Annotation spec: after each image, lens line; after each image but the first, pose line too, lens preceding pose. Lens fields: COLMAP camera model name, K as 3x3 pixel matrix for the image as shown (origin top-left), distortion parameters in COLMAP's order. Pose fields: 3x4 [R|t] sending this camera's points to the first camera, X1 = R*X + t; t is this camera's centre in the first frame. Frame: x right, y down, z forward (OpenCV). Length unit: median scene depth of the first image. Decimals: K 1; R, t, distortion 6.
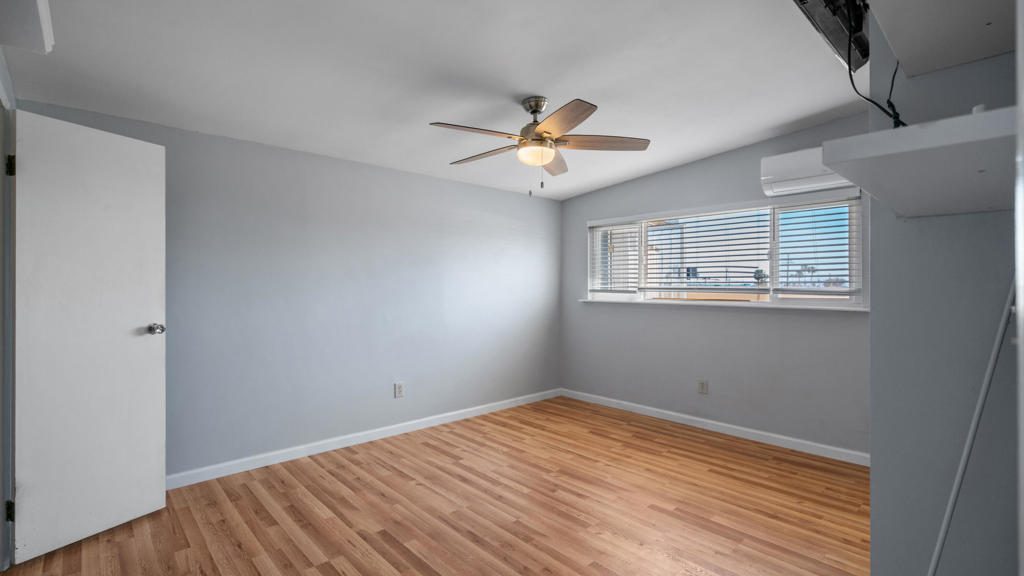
lens RADIAL K [[466.8, 0, 510.6], [0, 466.8, 288.2], [0, 0, 1]] dist [-0.007717, 0.003710]
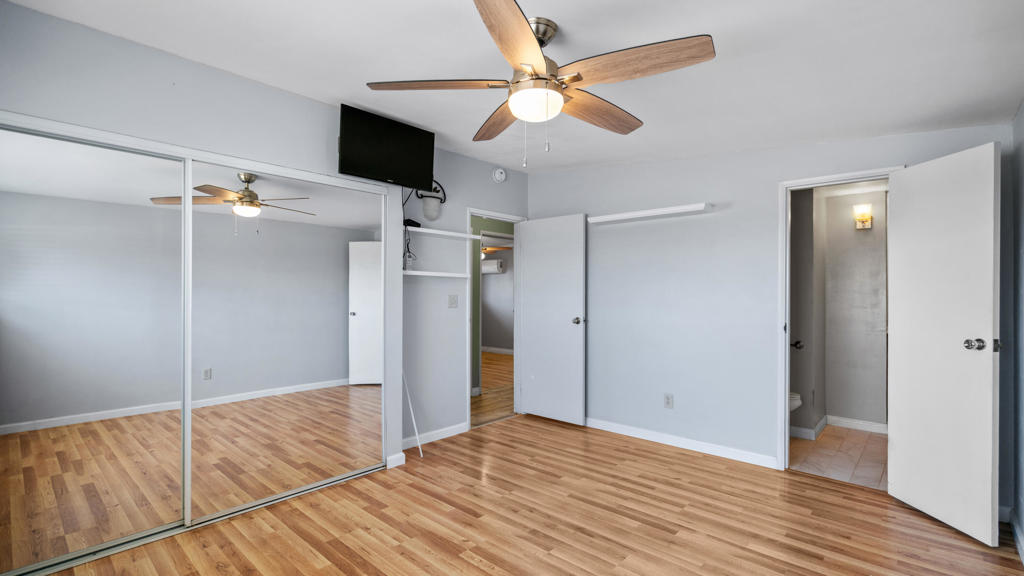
lens RADIAL K [[466.8, 0, 512.5], [0, 466.8, 292.3], [0, 0, 1]] dist [-0.007717, 0.003710]
pose [[-0.996451, -0.003595, -0.084094, 0.172373], [-0.003169, 0.999981, -0.005197, -0.008900], [0.084111, -0.004912, -0.996444, 1.999719]]
